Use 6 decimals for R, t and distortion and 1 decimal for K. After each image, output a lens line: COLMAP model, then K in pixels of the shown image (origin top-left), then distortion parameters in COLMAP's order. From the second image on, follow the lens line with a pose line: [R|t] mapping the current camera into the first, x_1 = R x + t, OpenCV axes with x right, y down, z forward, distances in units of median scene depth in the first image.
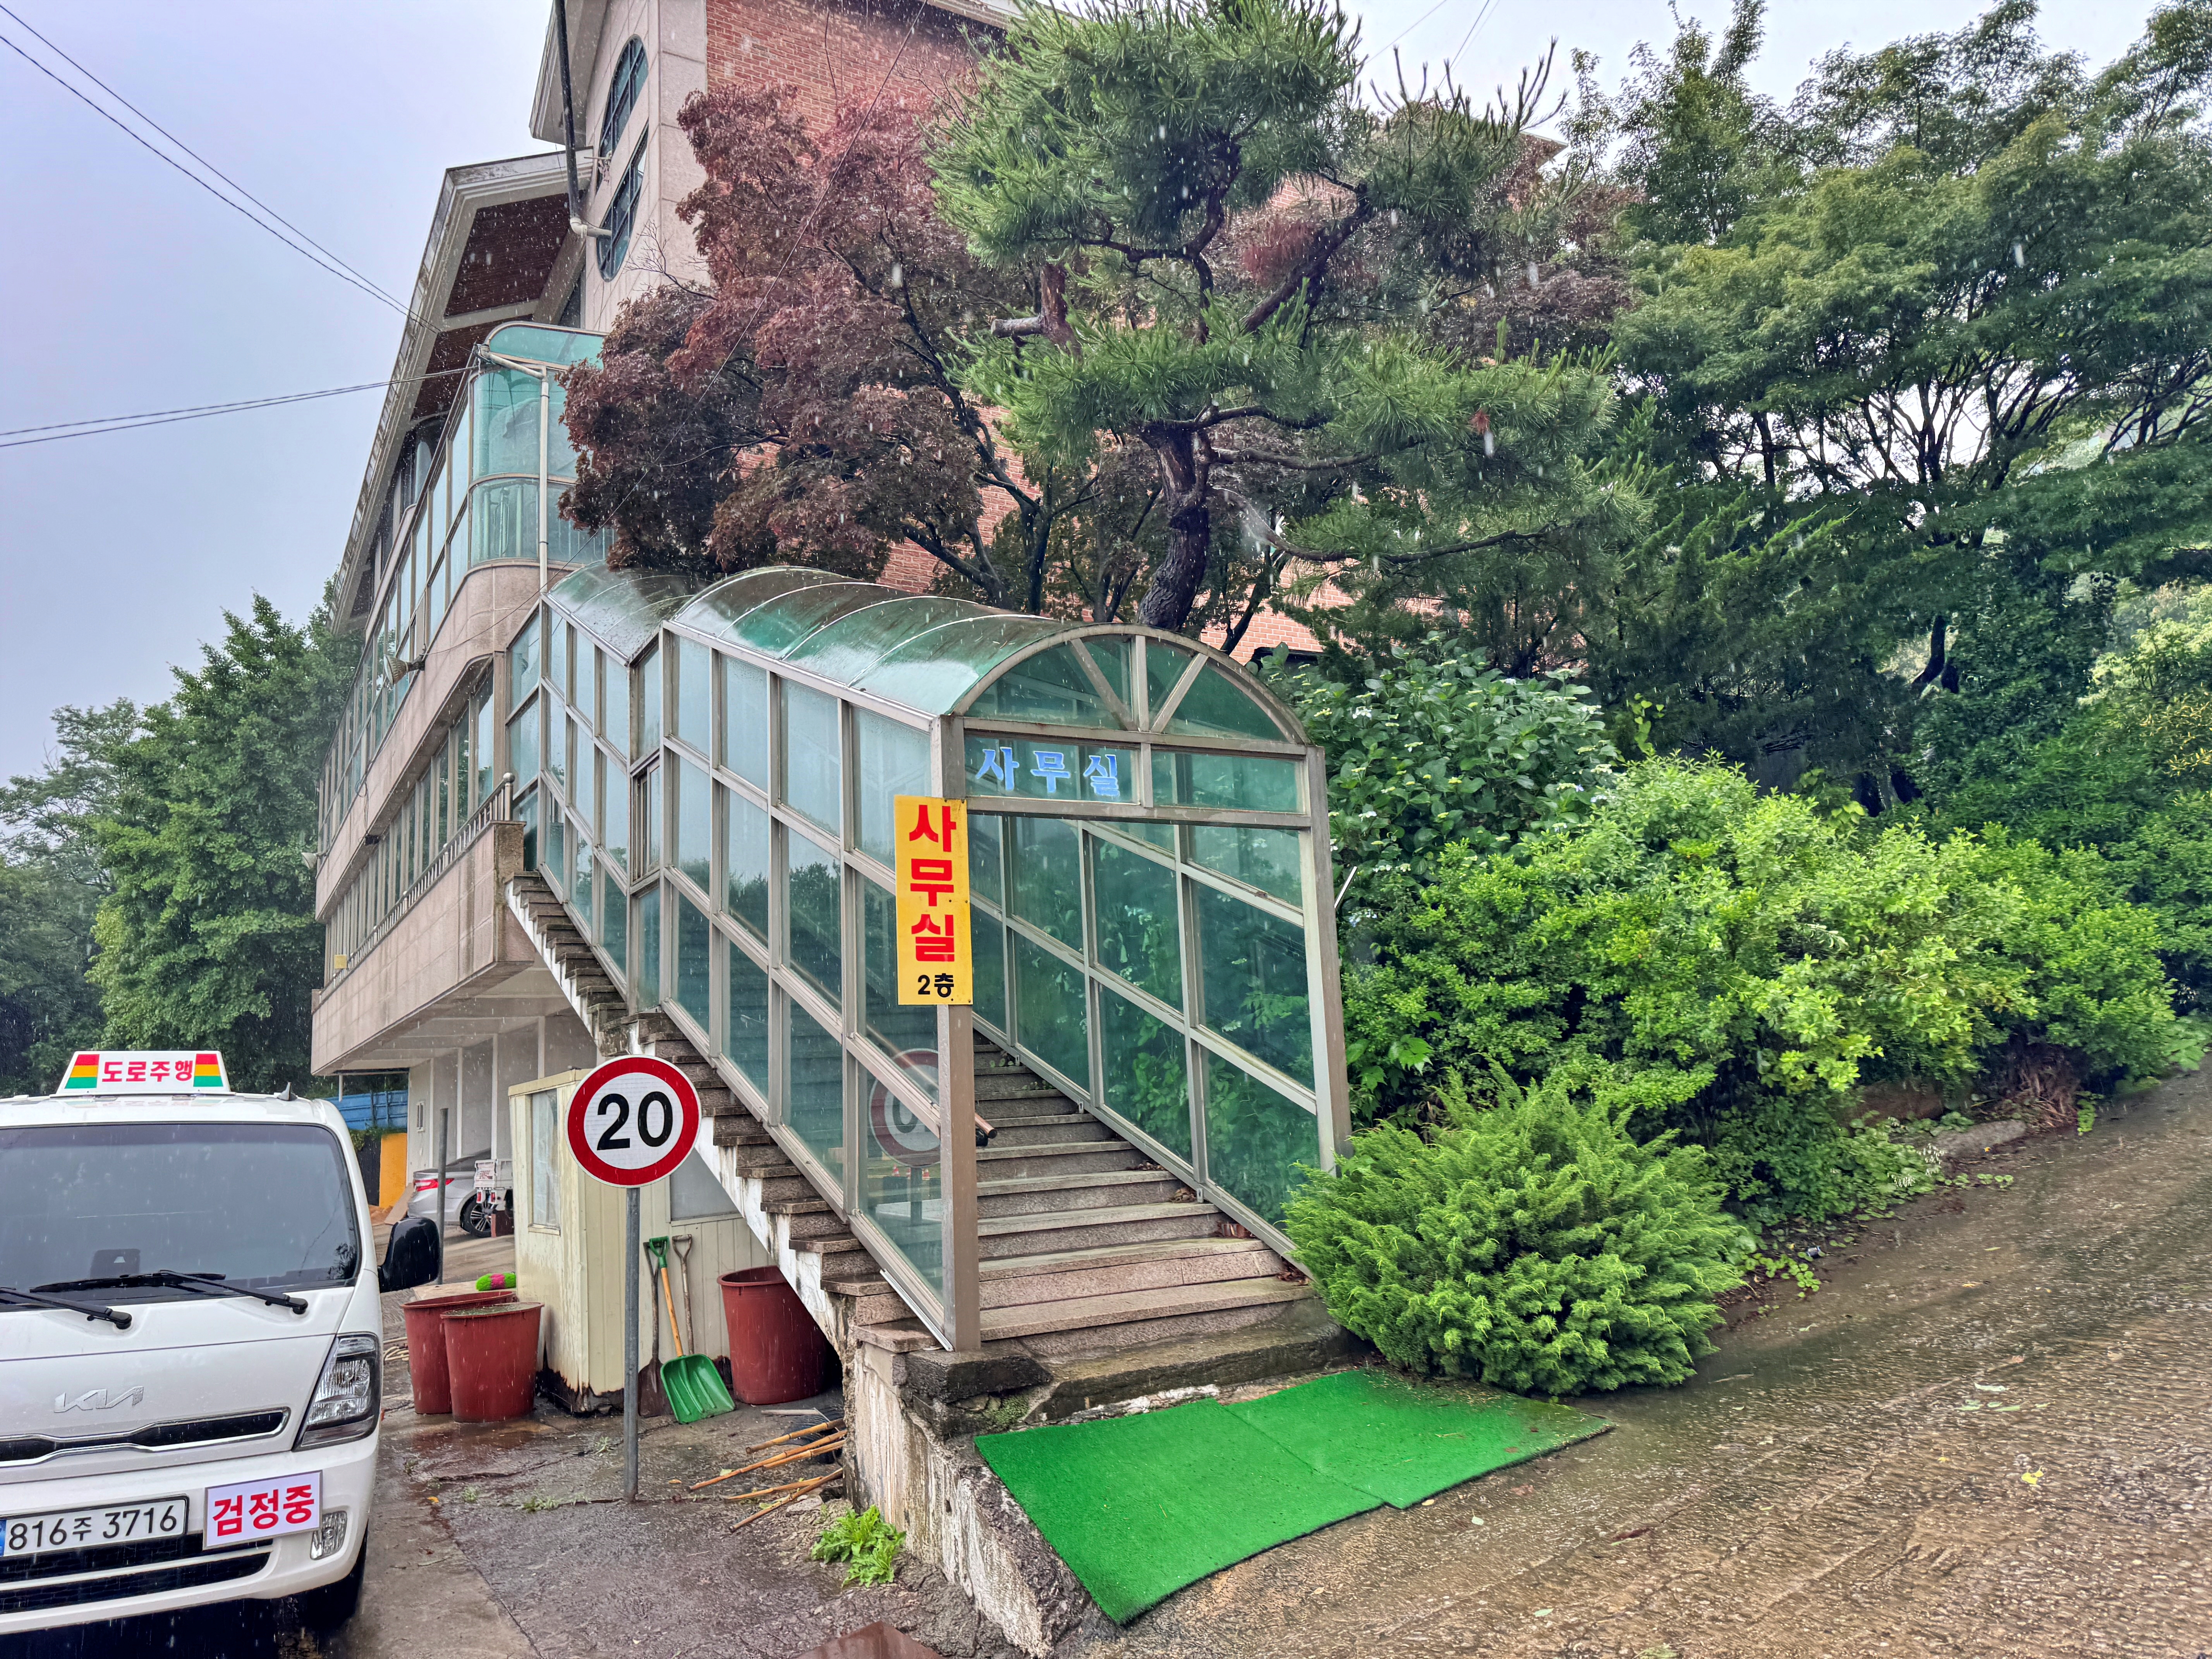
lens RADIAL K [[1576.6, 0, 1099.4], [0, 1576.6, 845.4], [0, 0, 1]] dist [0.019268, -0.021446]
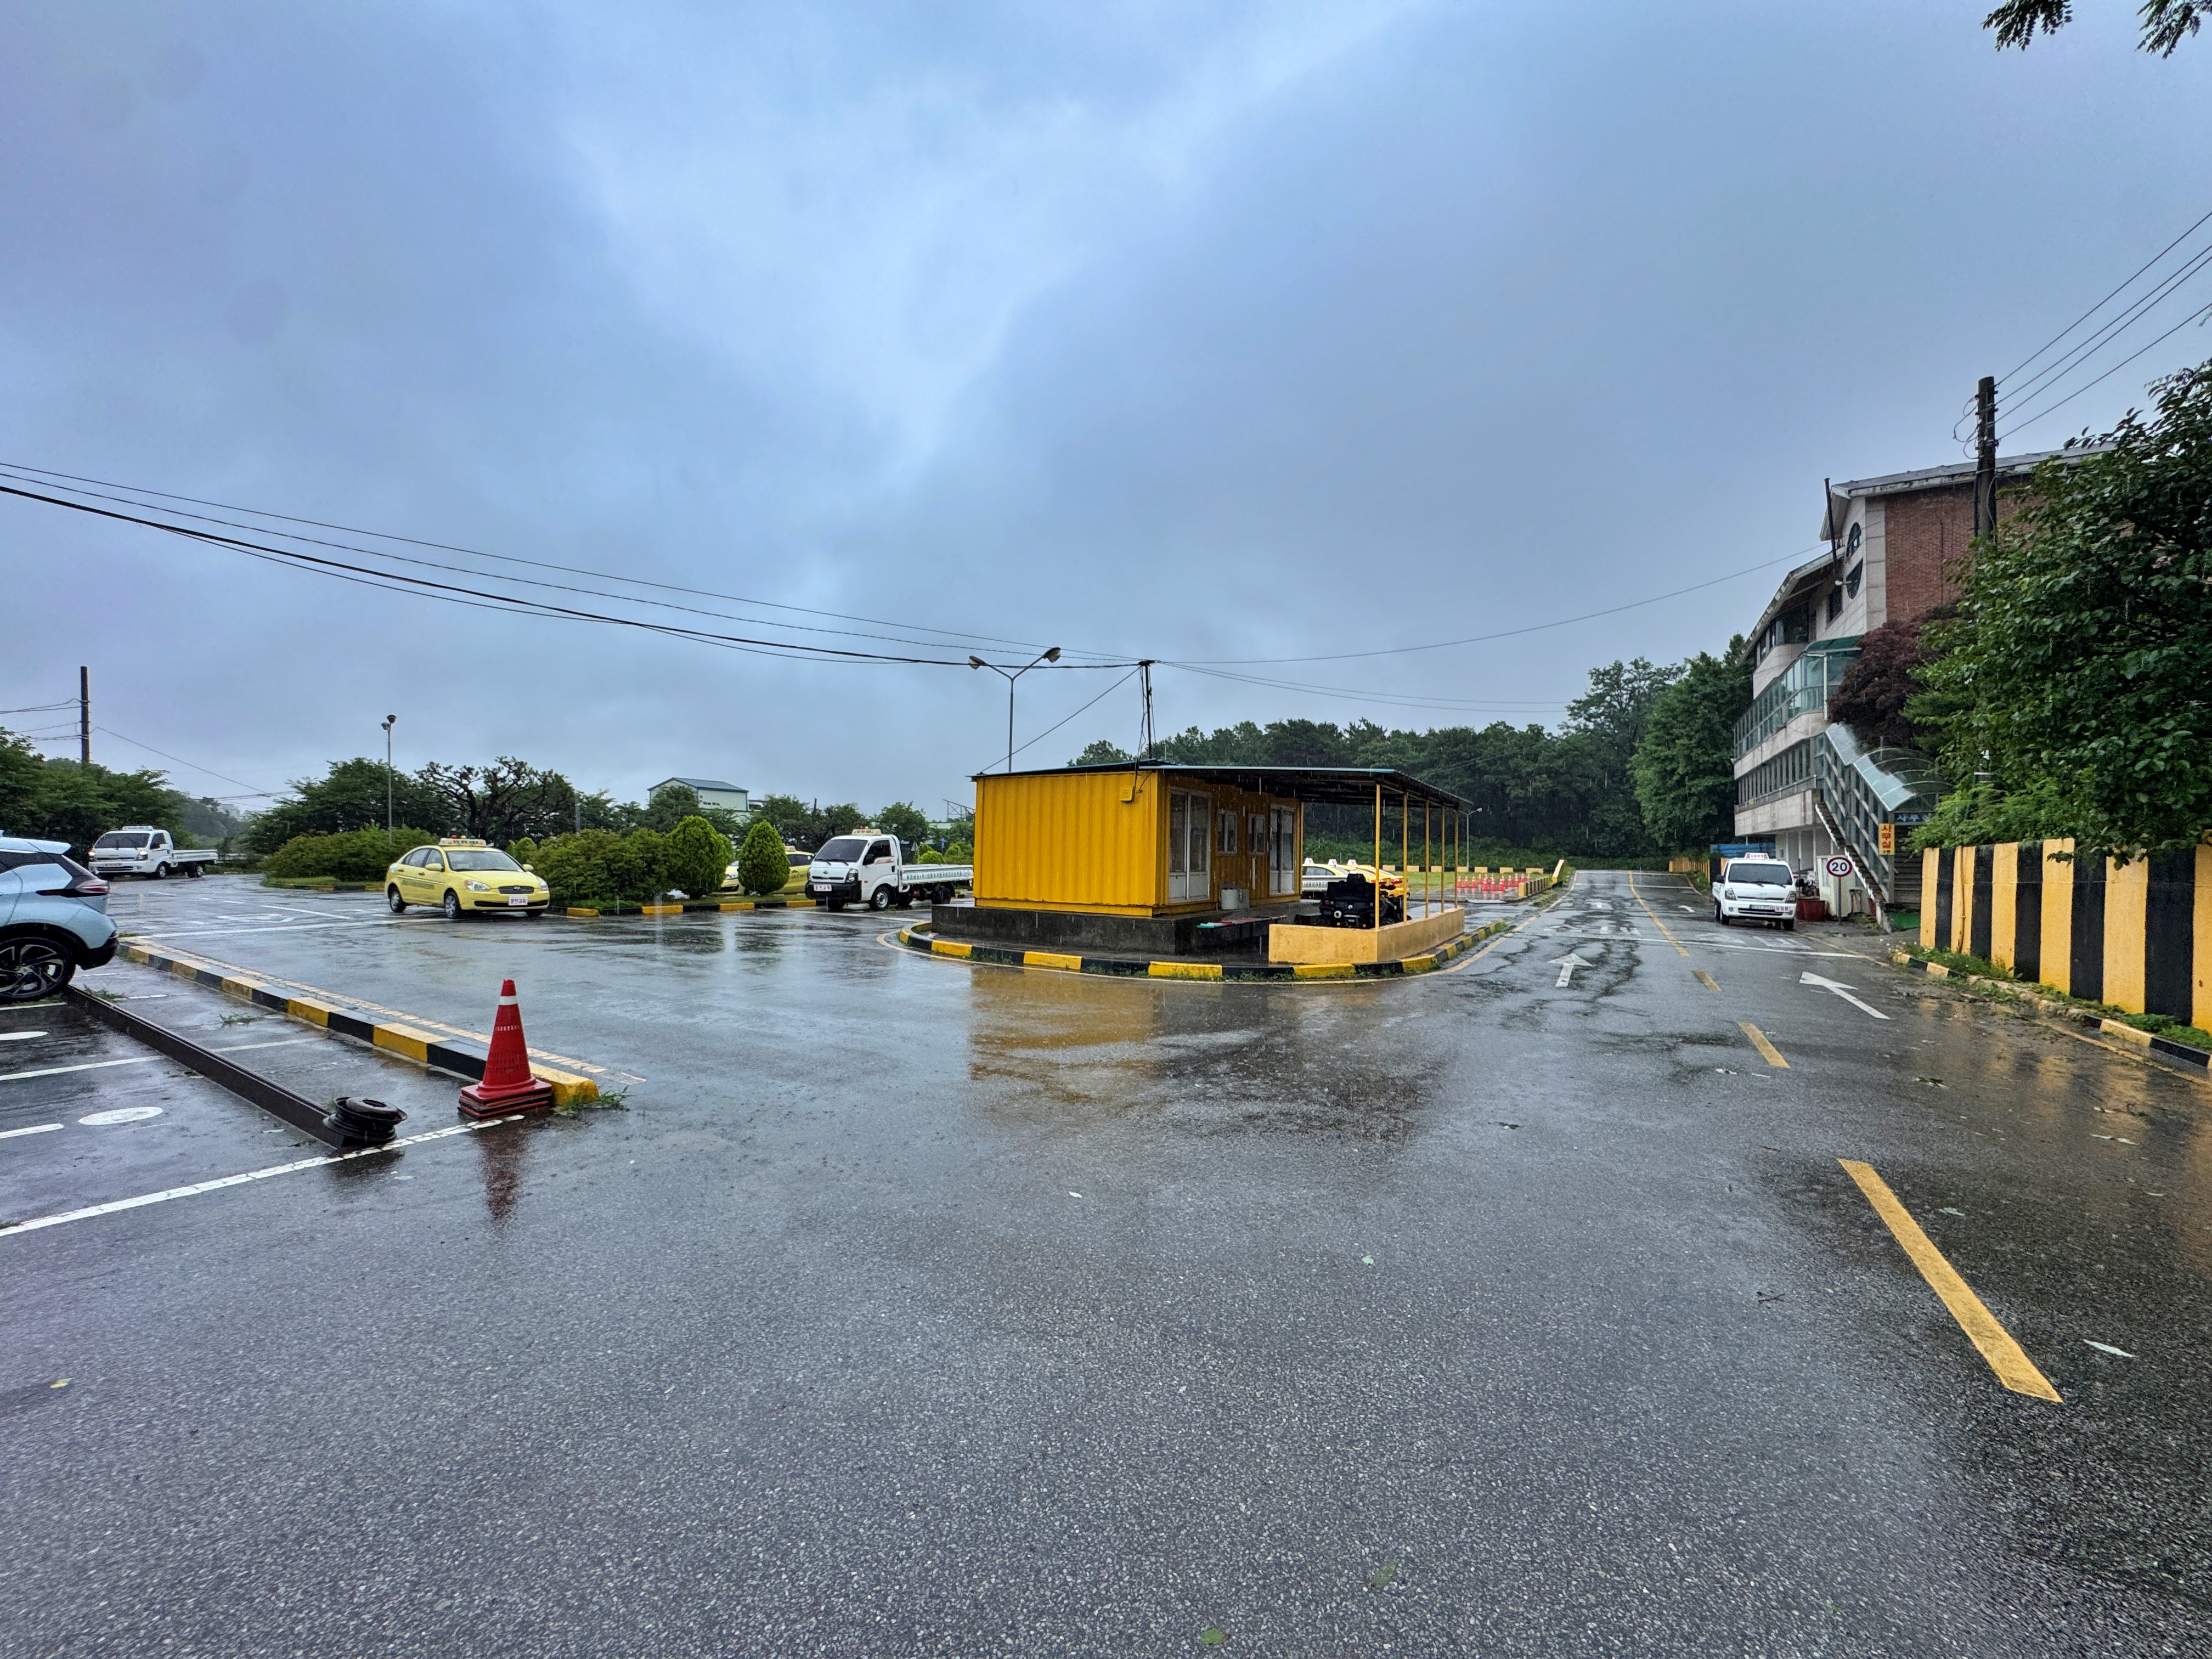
lens RADIAL K [[891.3, 0, 1108.3], [0, 891.3, 822.5], [0, 0, 1]] dist [0.008113, -0.000041]
pose [[0.513214, 0.029952, -0.857738, 0.274074], [0.104033, 0.989851, 0.096812, -0.140474], [0.851932, -0.138918, 0.504890, -0.704341]]
